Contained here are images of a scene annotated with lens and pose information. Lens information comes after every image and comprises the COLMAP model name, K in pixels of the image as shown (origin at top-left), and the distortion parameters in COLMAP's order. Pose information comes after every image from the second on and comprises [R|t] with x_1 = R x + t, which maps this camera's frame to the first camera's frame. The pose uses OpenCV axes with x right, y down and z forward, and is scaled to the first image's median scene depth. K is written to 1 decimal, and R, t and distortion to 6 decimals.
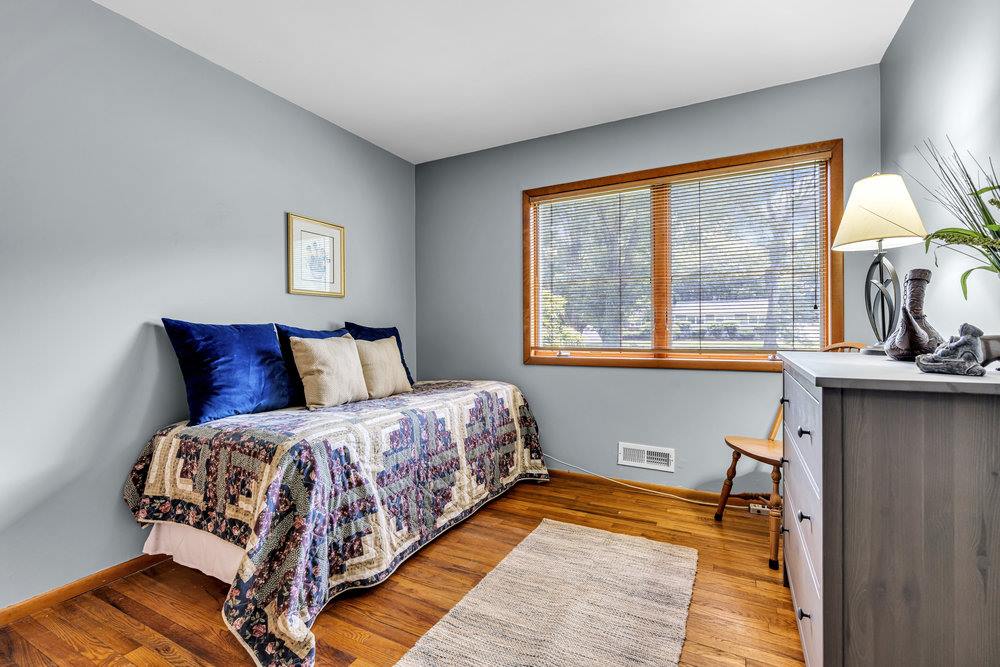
lens RADIAL K [[452.9, 0, 493.2], [0, 452.9, 329.9], [0, 0, 1]] dist [-0.016746, 0.001618]
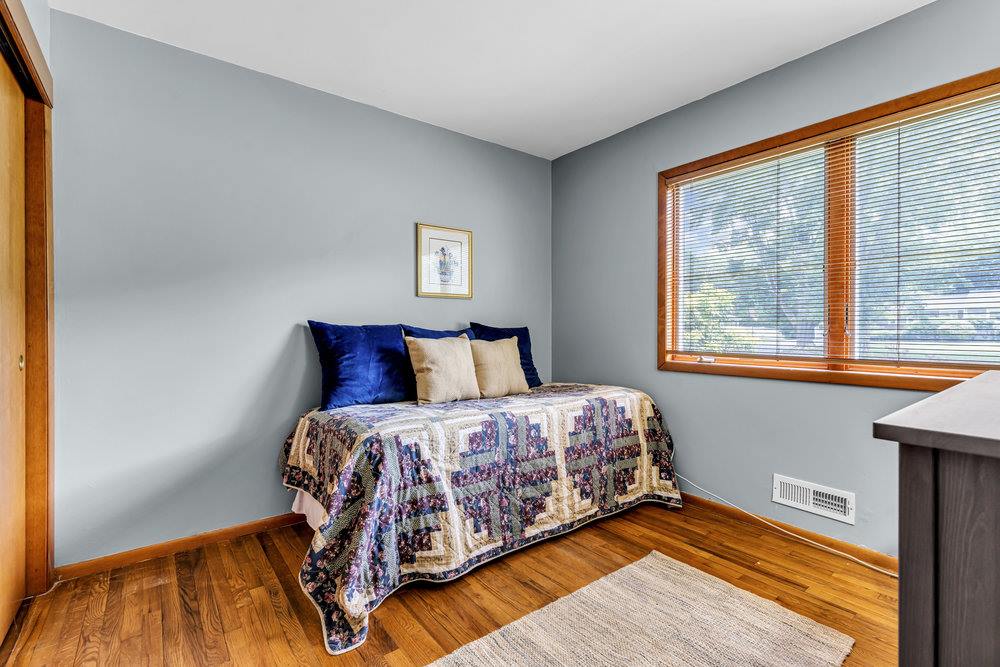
lens RADIAL K [[452.9, 0, 494.7], [0, 452.9, 328.3], [0, 0, 1]] dist [-0.016746, 0.001618]
pose [[0.903646, 0.005637, -0.428242, 0.219179], [-0.003882, 0.999980, 0.004973, -0.011430], [0.428262, -0.002831, 0.903650, 0.099526]]
